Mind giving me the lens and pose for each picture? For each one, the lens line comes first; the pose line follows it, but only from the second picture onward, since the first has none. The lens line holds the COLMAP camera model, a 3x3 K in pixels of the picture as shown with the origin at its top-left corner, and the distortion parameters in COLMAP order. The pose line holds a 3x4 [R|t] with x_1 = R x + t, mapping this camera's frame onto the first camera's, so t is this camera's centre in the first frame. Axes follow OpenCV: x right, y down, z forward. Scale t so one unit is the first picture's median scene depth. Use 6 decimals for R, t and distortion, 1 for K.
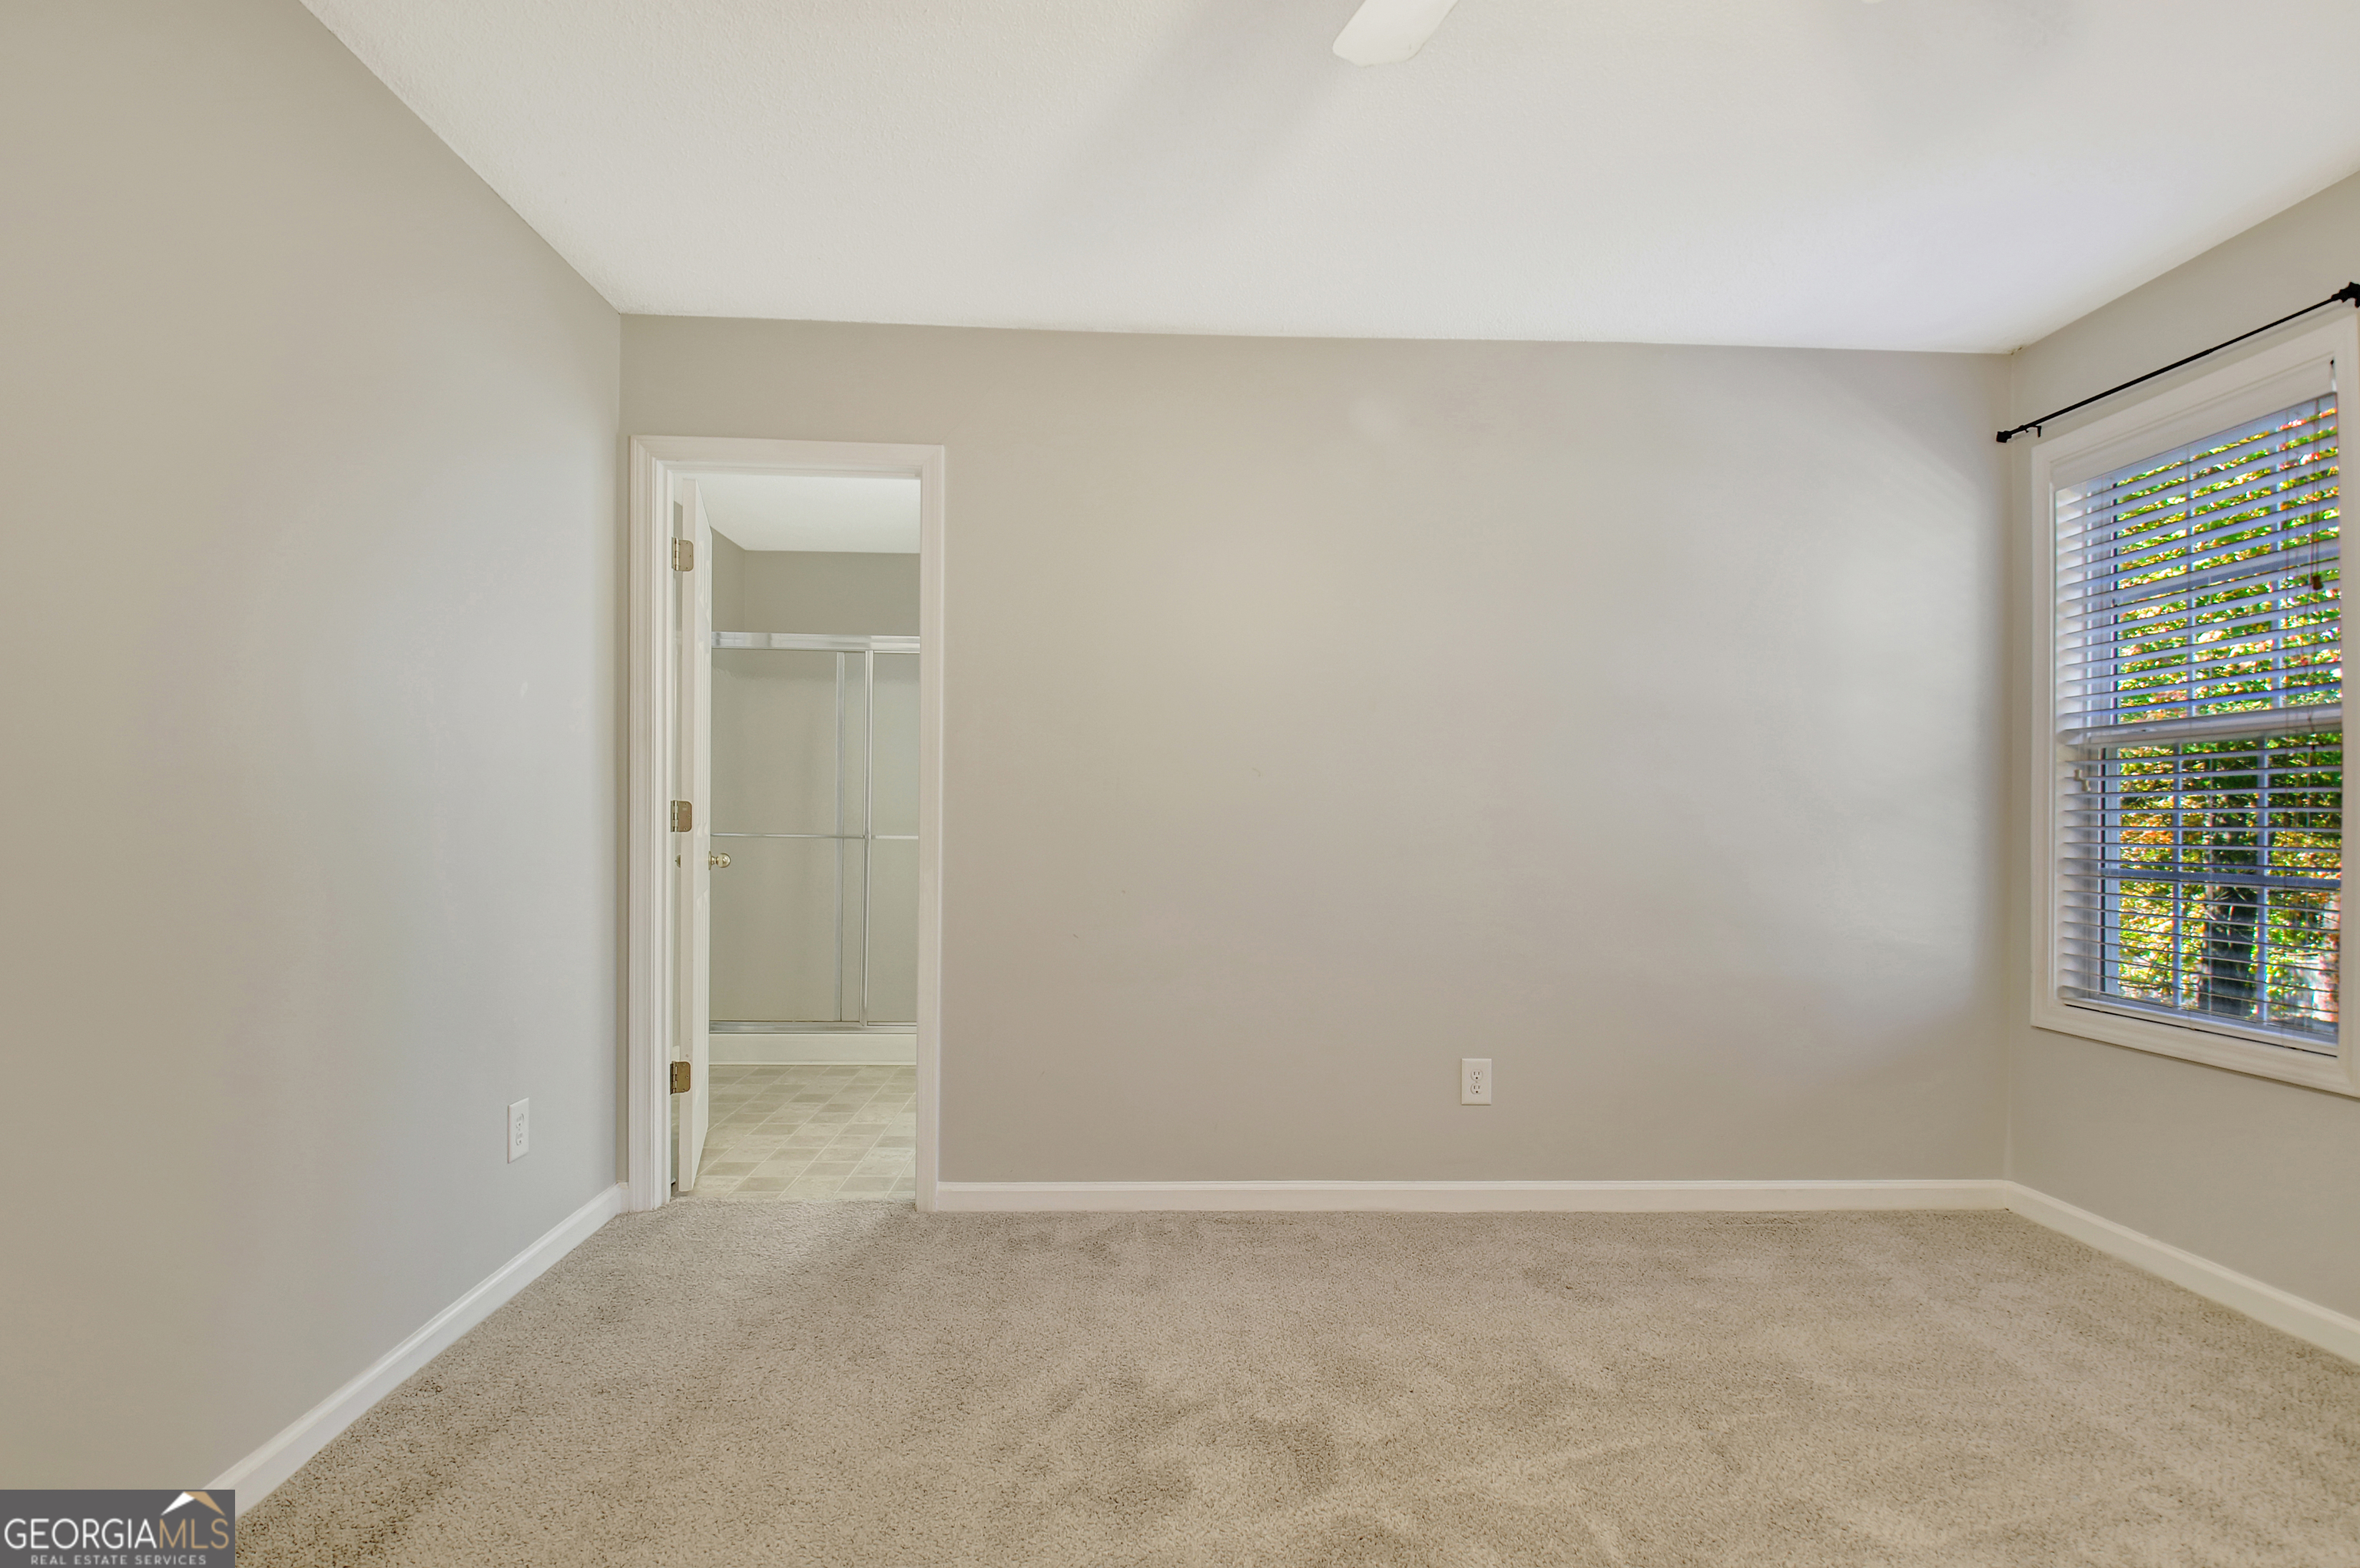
lens RADIAL K [[1169.9, 0, 1185.9], [0, 1169.9, 805.1], [0, 0, 1]] dist [0.012694, -0.024339]
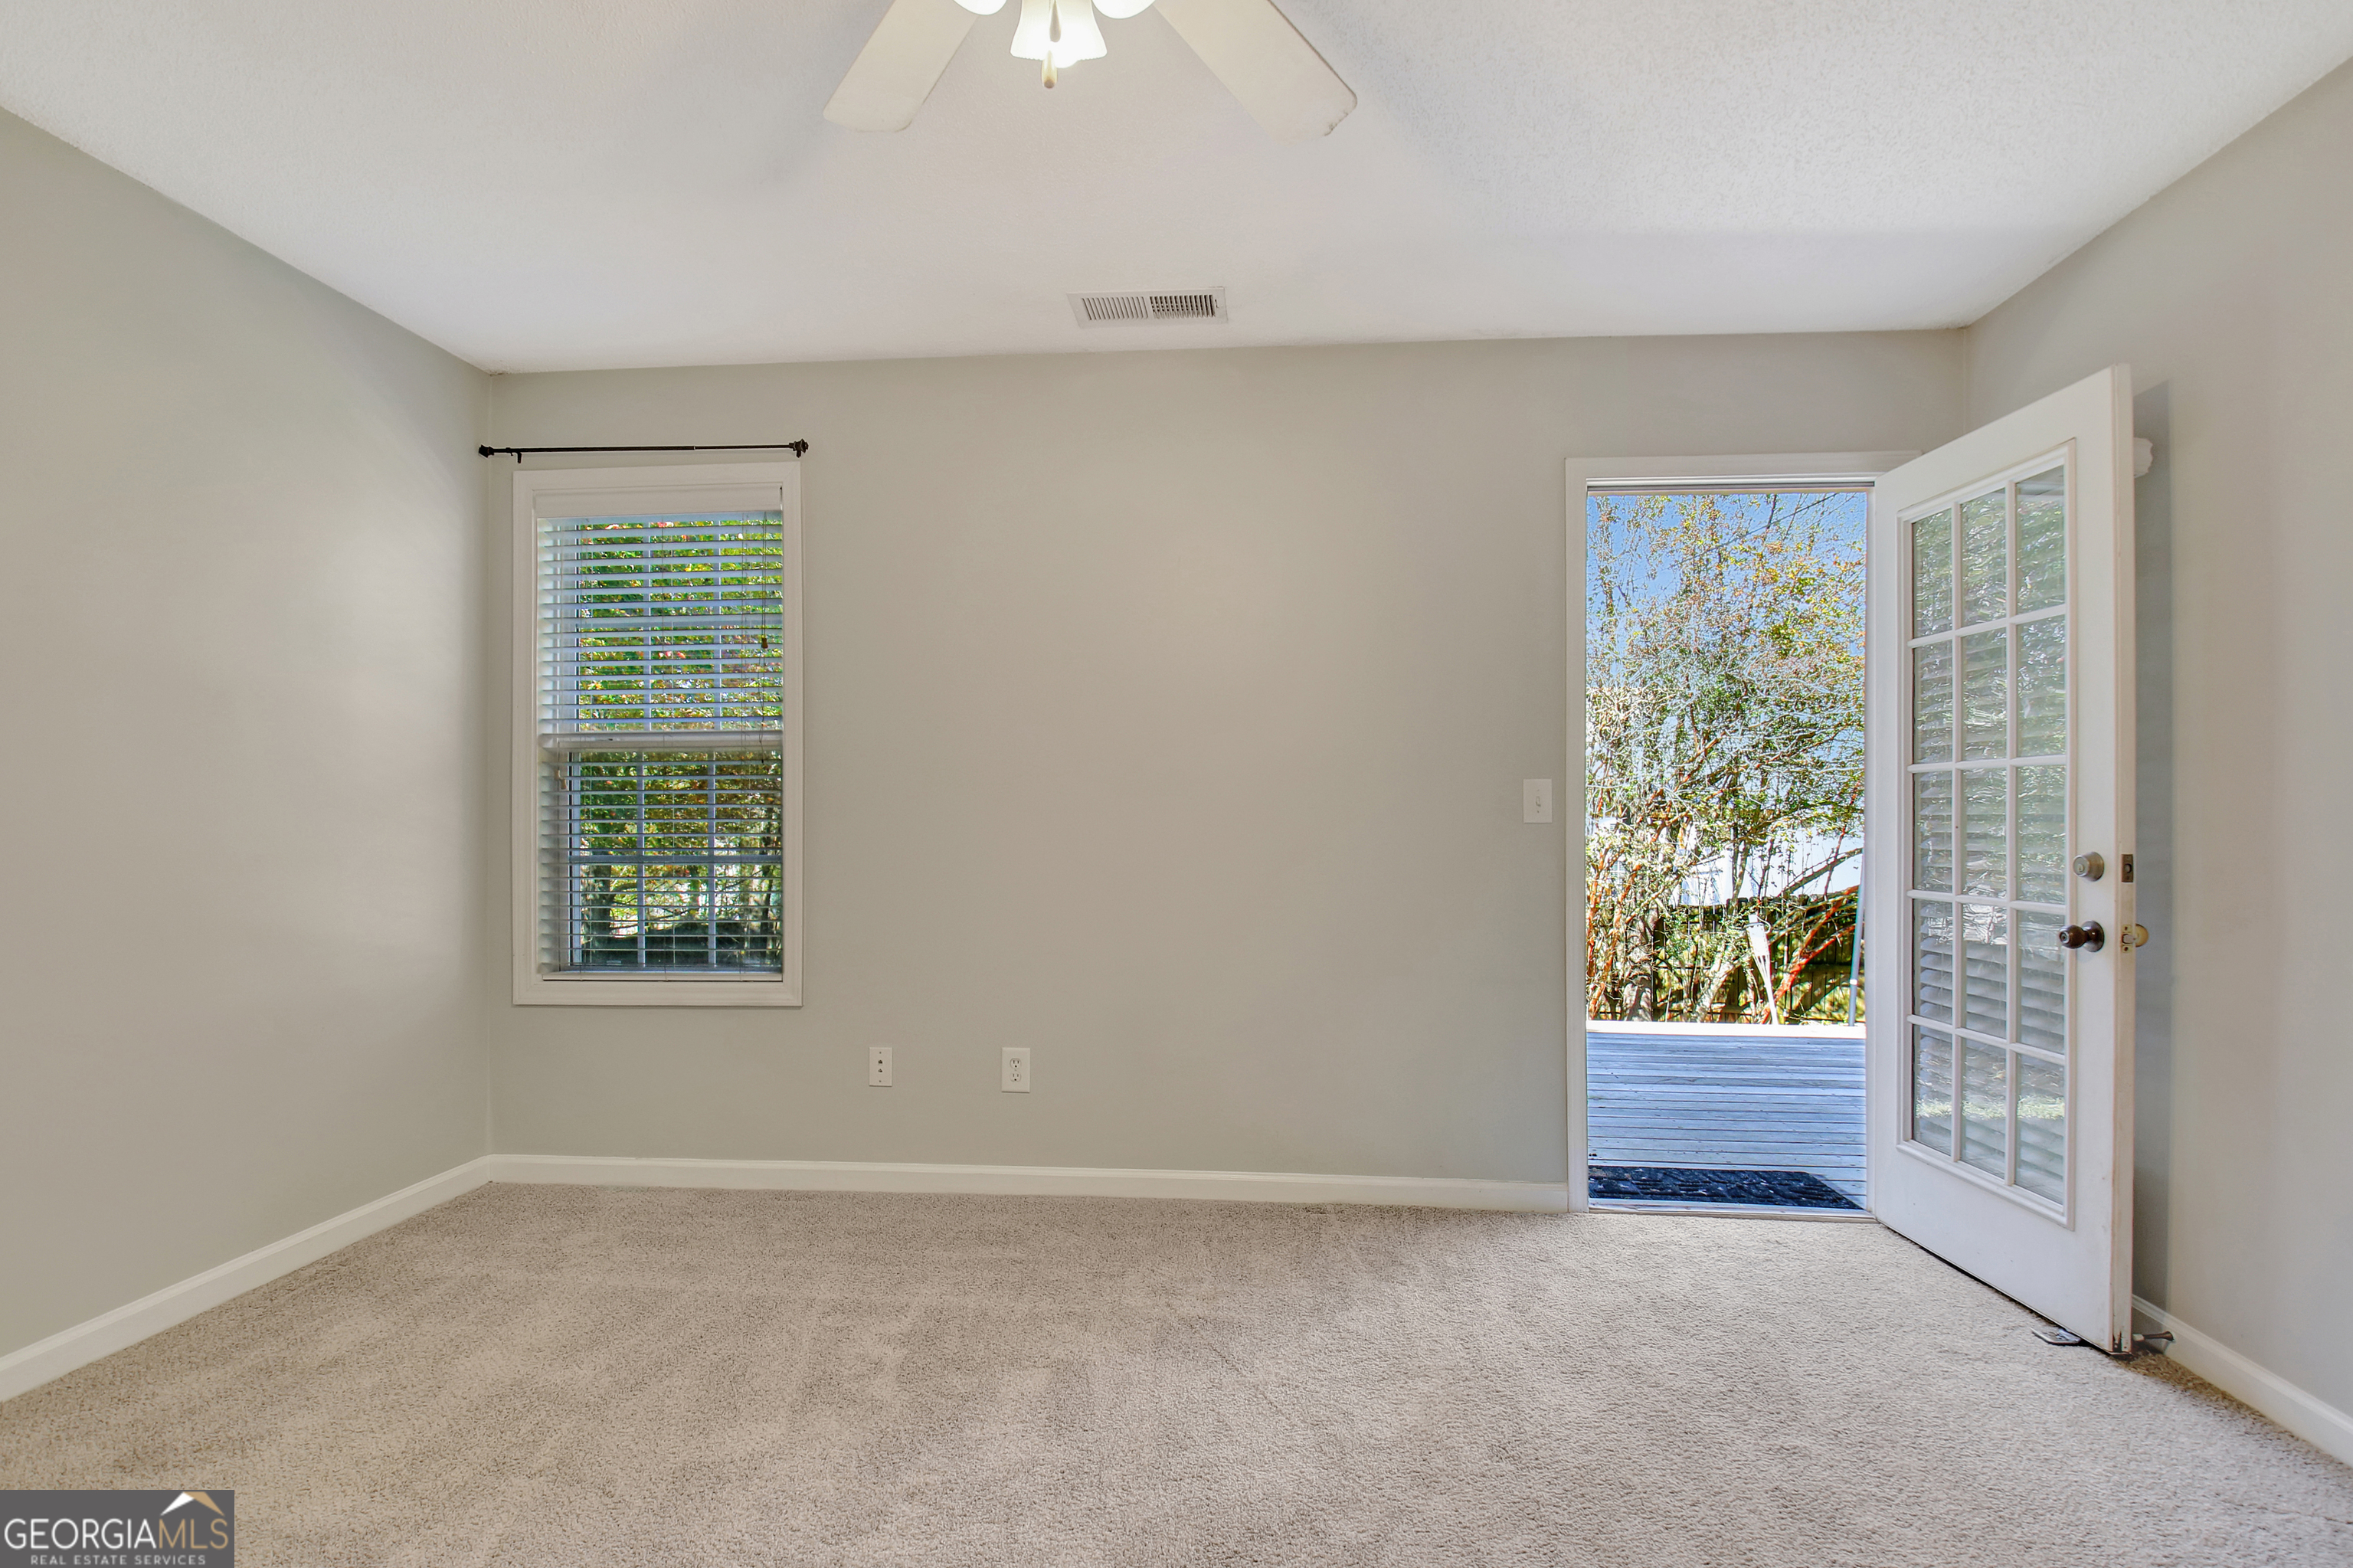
lens RADIAL K [[1166.4, 0, 1182.4], [0, 1166.4, 805.0], [0, 0, 1]] dist [0.012694, -0.024339]
pose [[0.138624, -0.007629, 0.990316, -0.280566], [-0.007683, 0.999932, 0.008778, -0.011550], [-0.990315, -0.008825, 0.138556, 0.249748]]
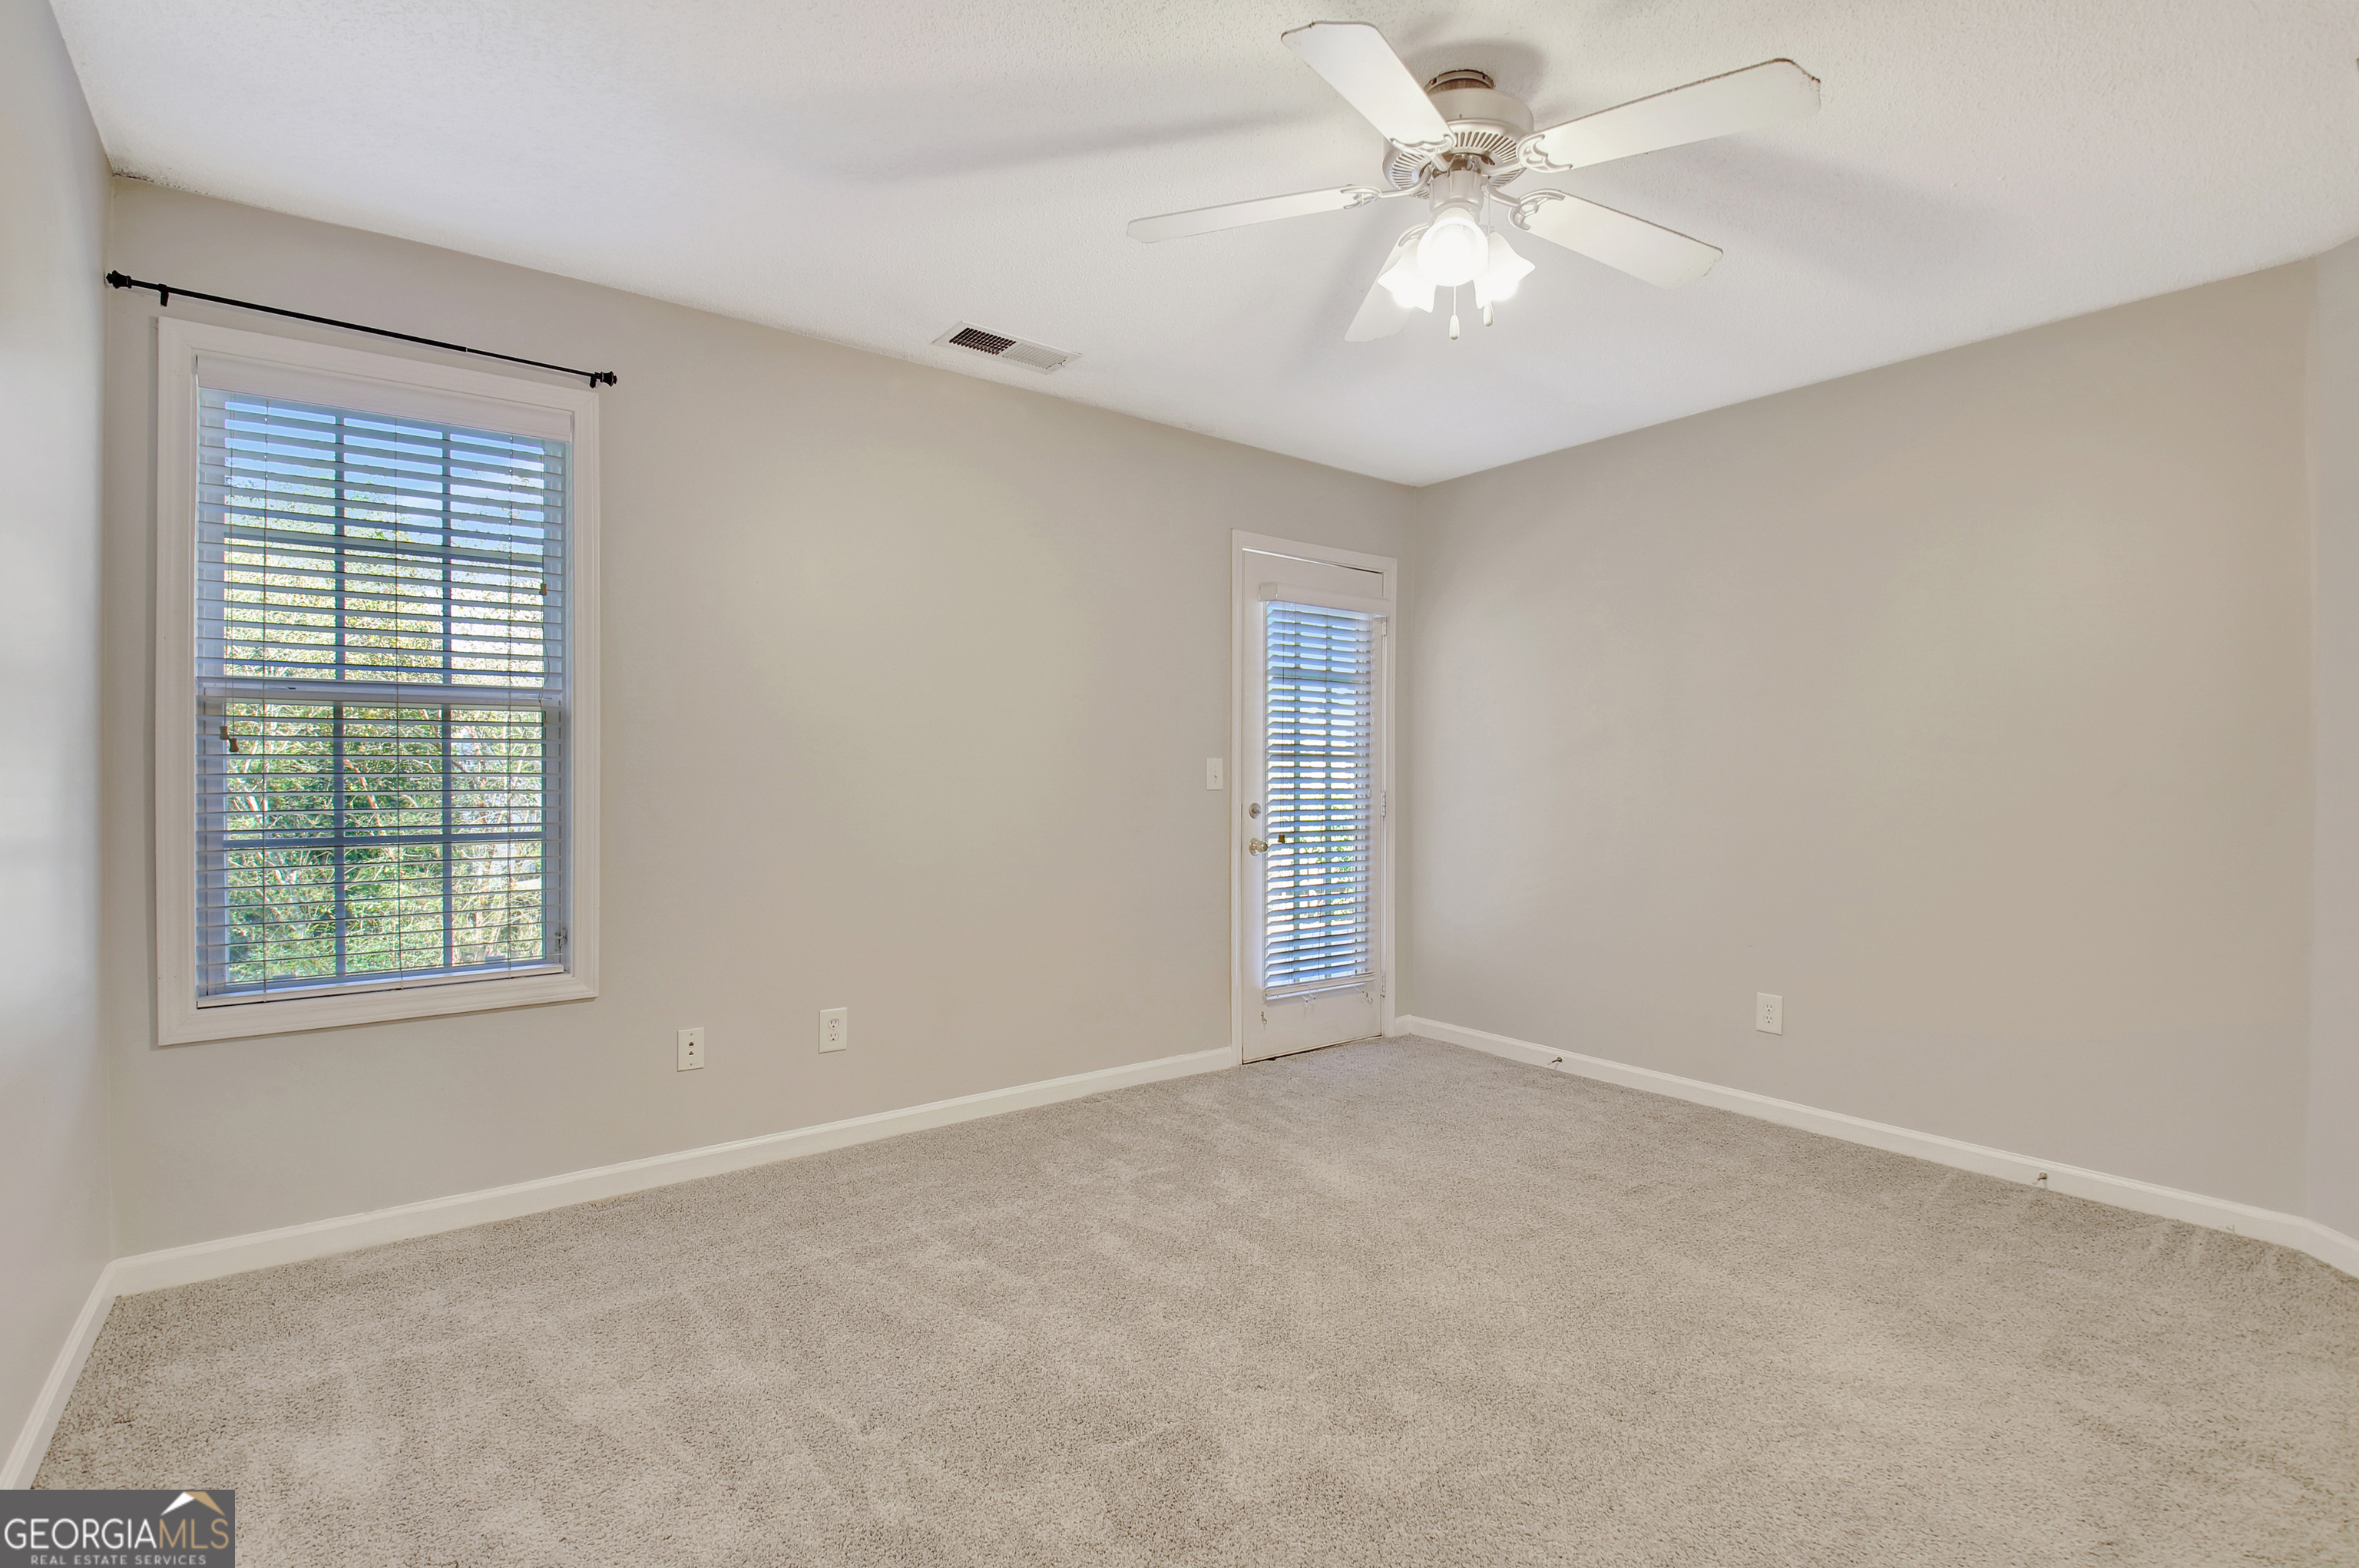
lens RADIAL K [[1109.4, 0, 1189.2], [0, 1109.4, 790.8], [0, 0, 1]] dist [0.026331, -0.029961]
pose [[-0.571017, -0.016401, 0.820774, -0.308706], [-0.013020, 0.999856, 0.010921, -0.002411], [-0.820835, -0.004450, -0.571148, 0.901186]]
